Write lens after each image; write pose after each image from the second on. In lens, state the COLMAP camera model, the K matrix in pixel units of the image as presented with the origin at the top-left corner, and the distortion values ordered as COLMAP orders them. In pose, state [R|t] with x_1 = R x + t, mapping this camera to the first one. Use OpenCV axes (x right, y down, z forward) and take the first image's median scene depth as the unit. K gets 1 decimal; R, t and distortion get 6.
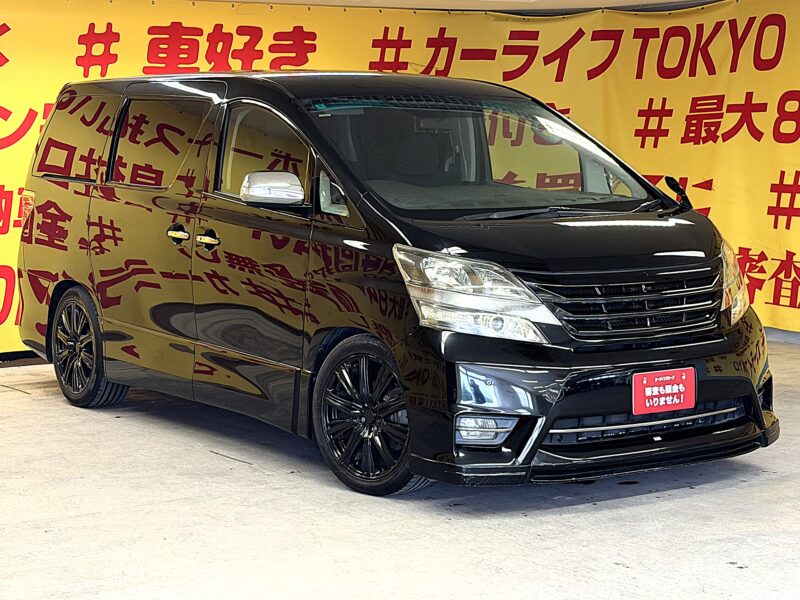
lens RADIAL K [[1723.3, 0, 395.3], [0, 1723.3, 325.0], [0, 0, 1]] dist [0.199874, 0.000000]
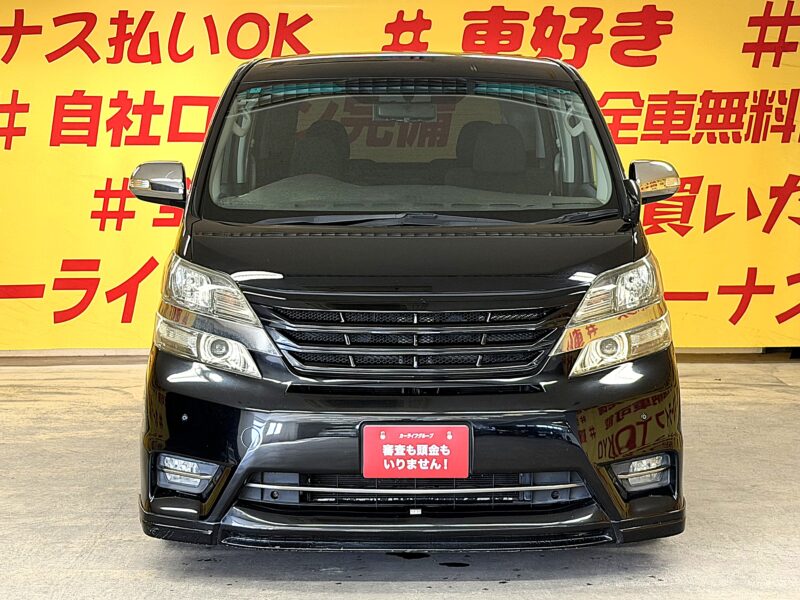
lens RADIAL K [[1723.3, 0, 400.5], [0, 1723.3, 295.6], [0, 0, 1]] dist [0.199874, 0.000000]
pose [[0.838778, 0.061228, -0.541020, 0.346665], [-0.069555, 0.997565, 0.005062, -0.021901], [0.540013, 0.033385, 0.840995, 0.204981]]
